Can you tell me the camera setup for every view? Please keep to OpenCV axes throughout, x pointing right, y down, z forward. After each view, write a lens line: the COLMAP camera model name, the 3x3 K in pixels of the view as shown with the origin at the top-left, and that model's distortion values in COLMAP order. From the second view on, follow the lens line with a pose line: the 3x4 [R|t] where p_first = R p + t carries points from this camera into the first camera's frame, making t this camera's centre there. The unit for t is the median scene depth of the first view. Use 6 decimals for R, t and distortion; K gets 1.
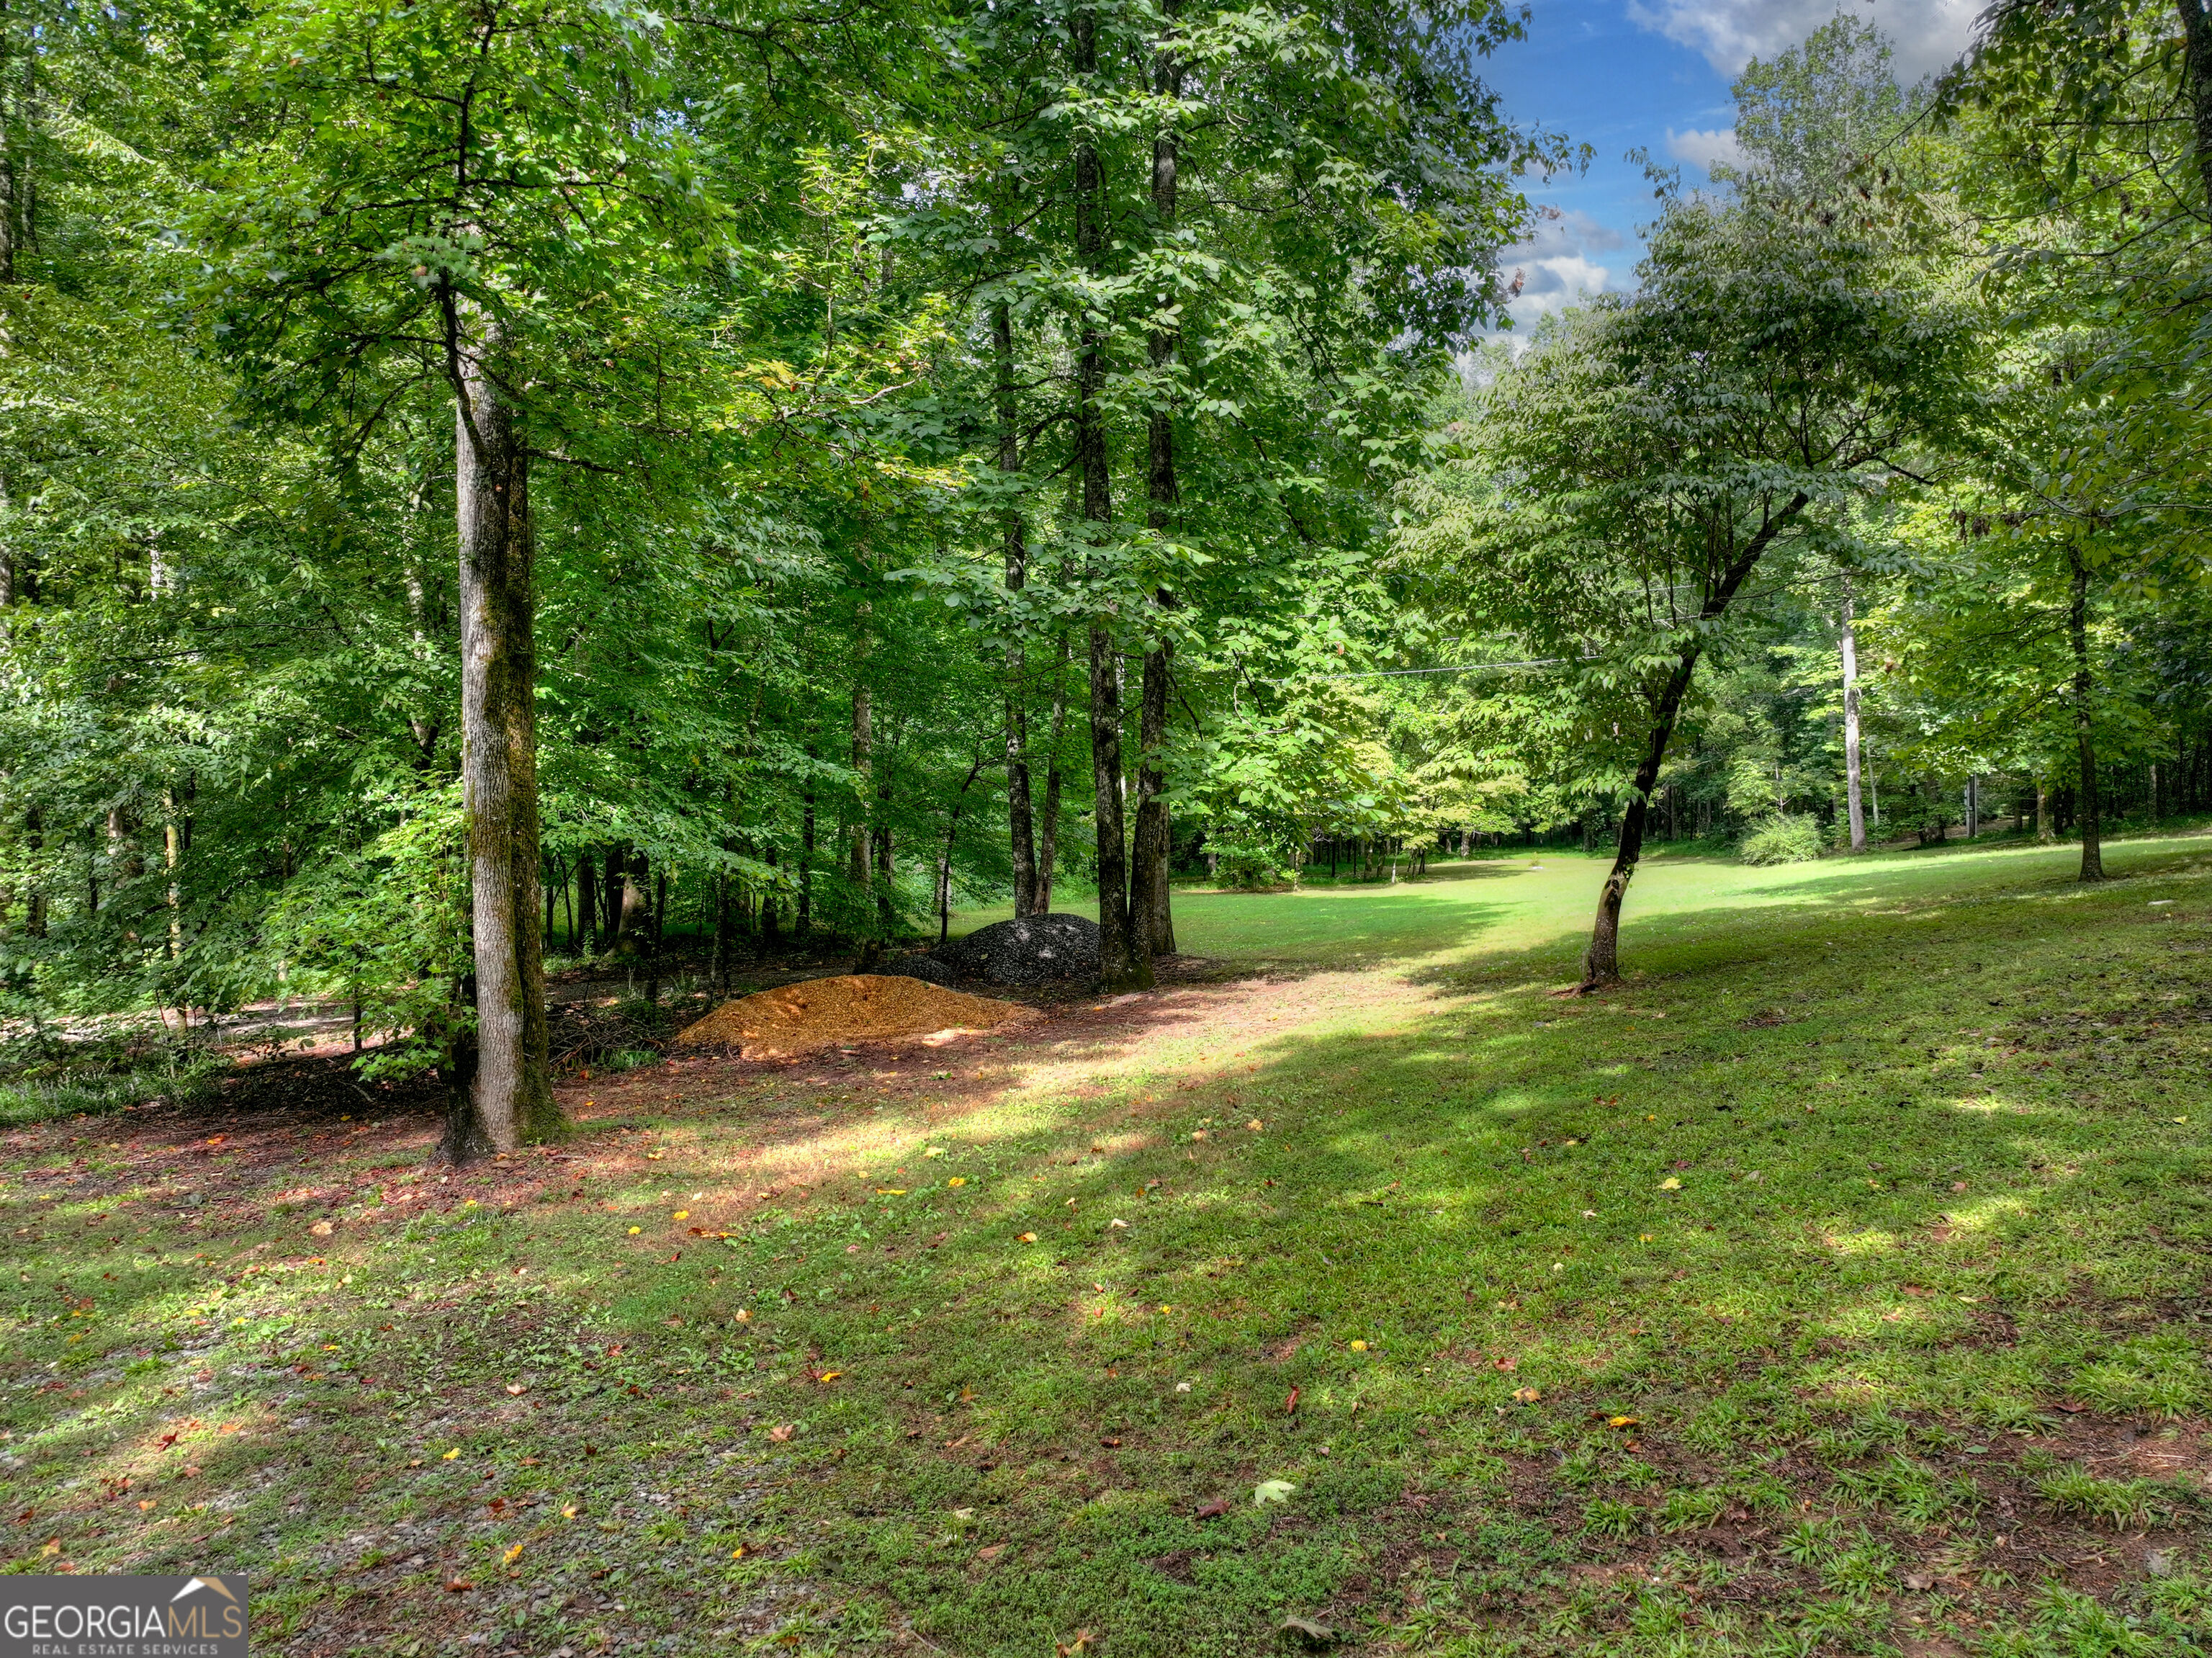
lens RADIAL K [[1523.5, 0, 1106.1], [0, 1523.5, 818.5], [0, 0, 1]] dist [0.002470, 0.018415]
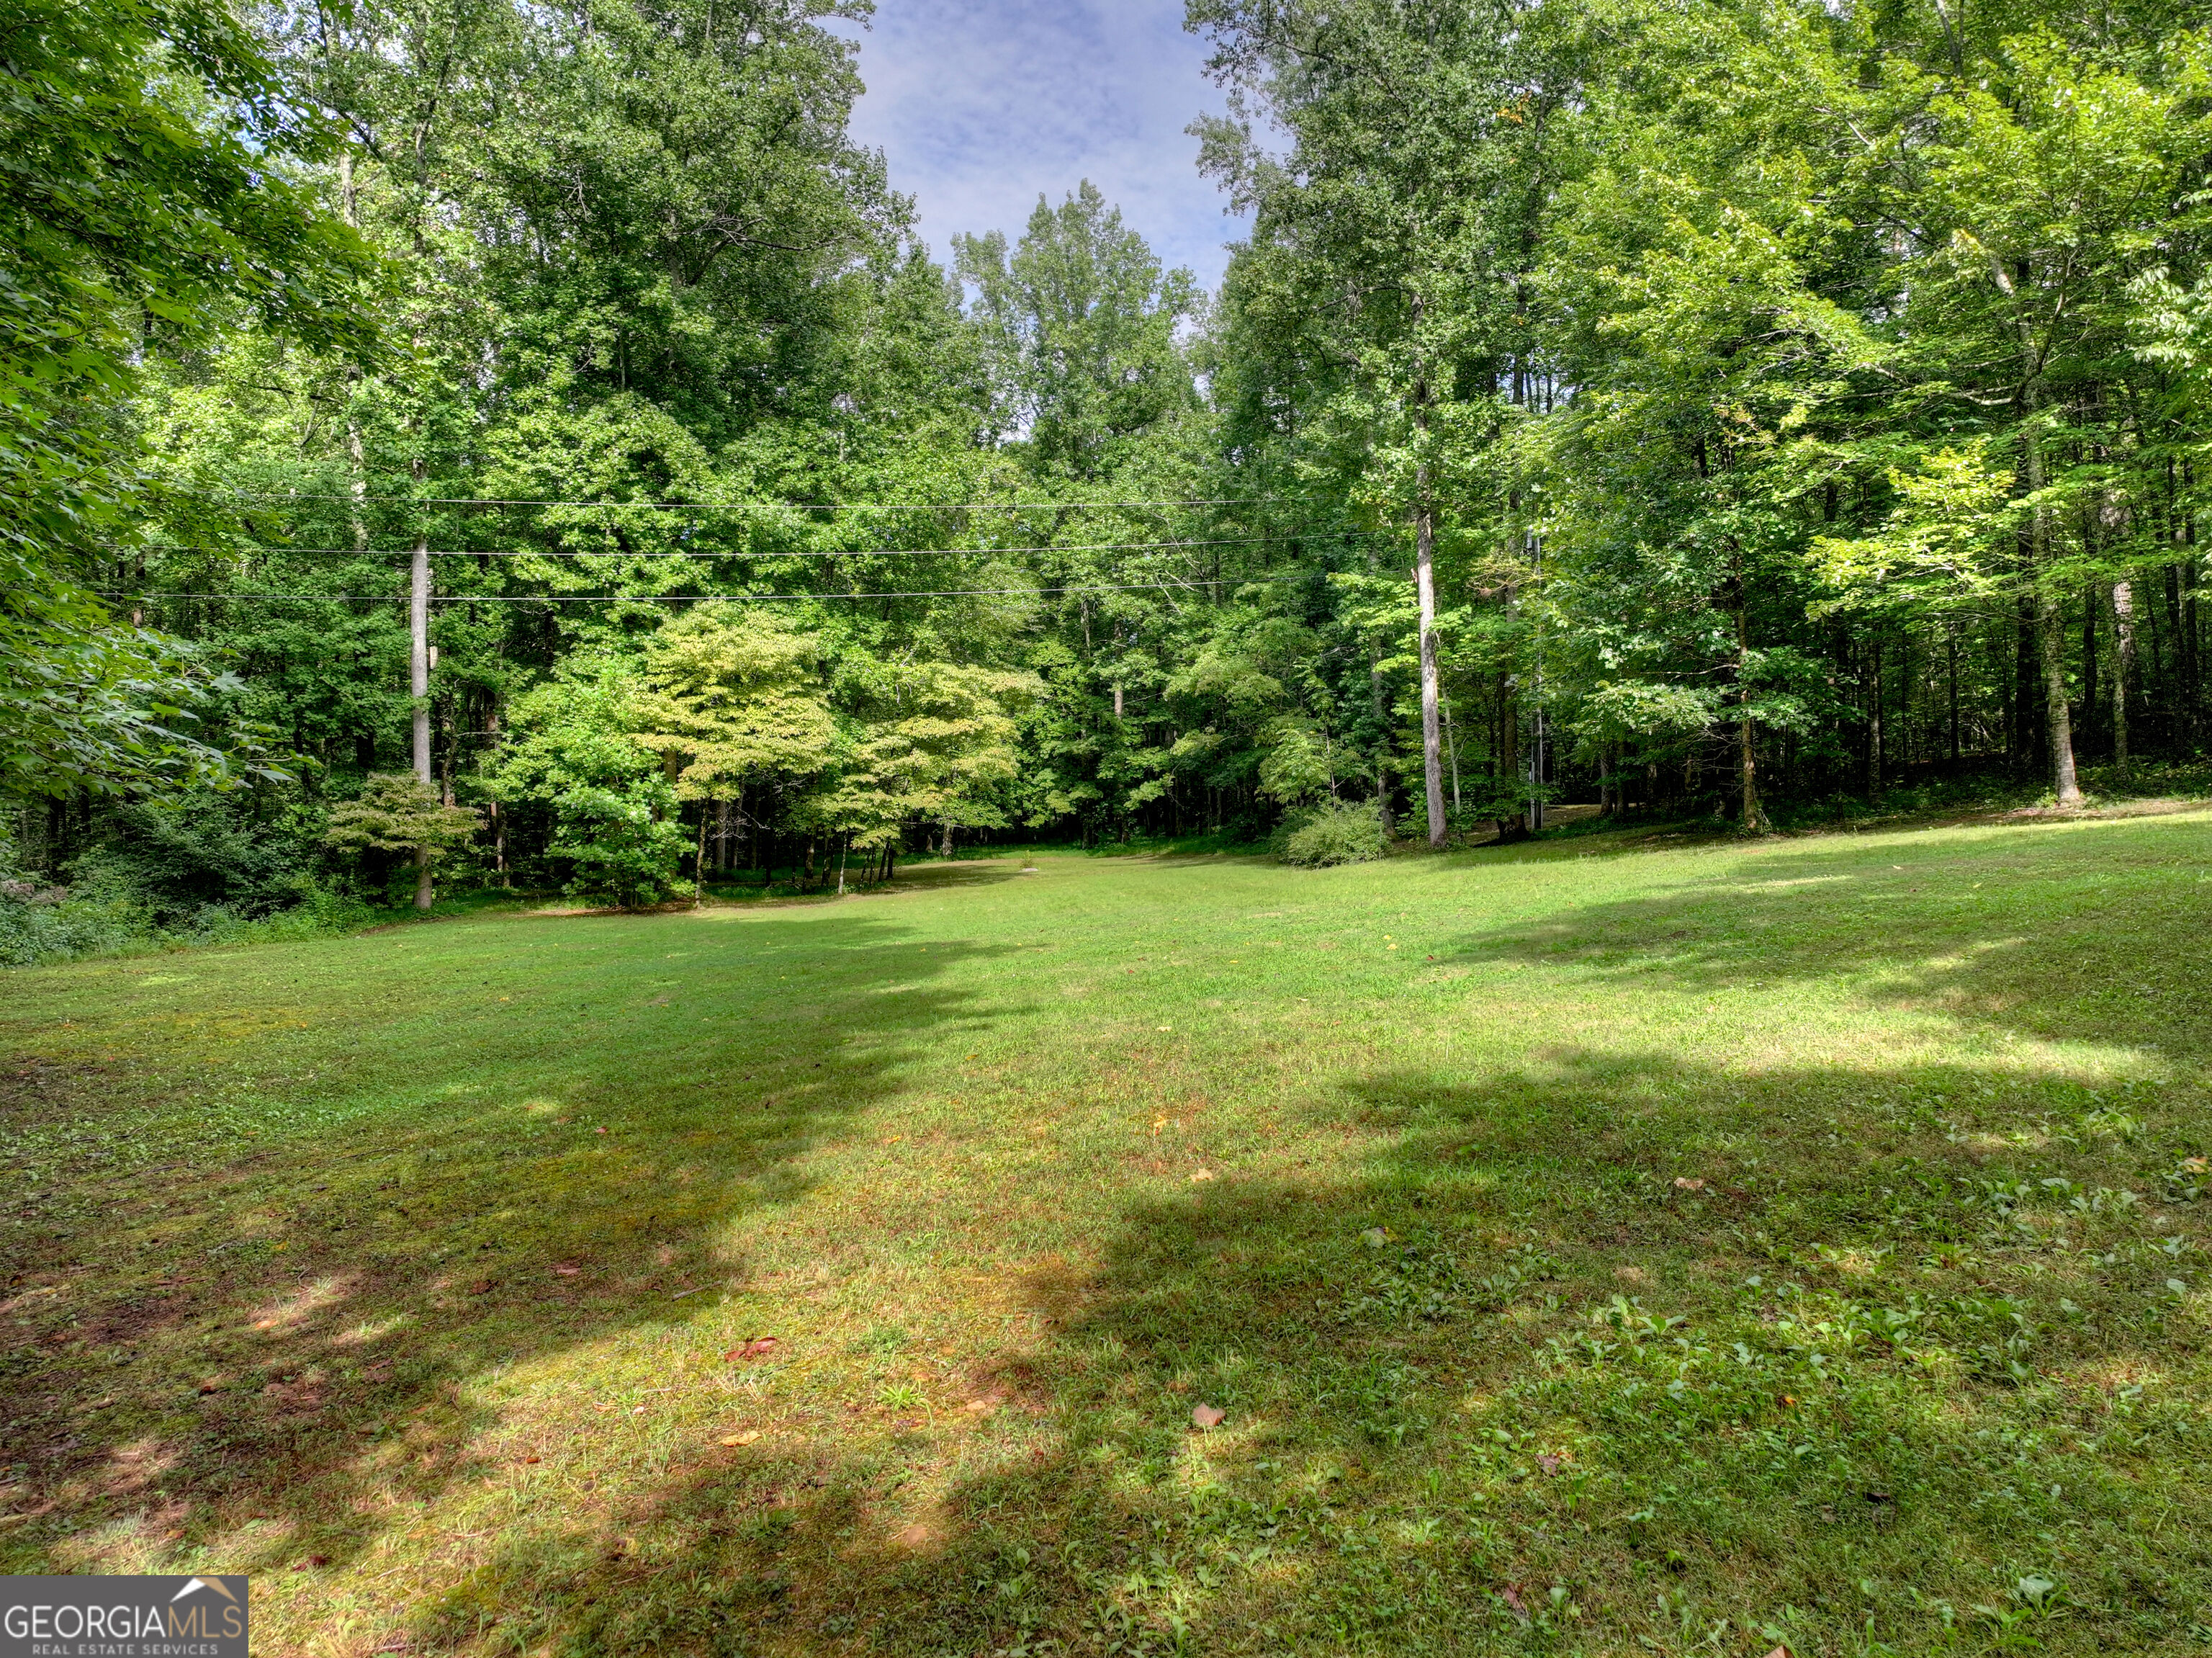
lens RADIAL K [[1523.5, 0, 1106.1], [0, 1523.5, 818.5], [0, 0, 1]] dist [0.002470, 0.018415]
pose [[0.947679, -0.001325, 0.319221, 0.078128], [0.000776, 0.999998, 0.001846, 0.004635], [-0.319223, -0.001502, 0.947679, 0.273821]]
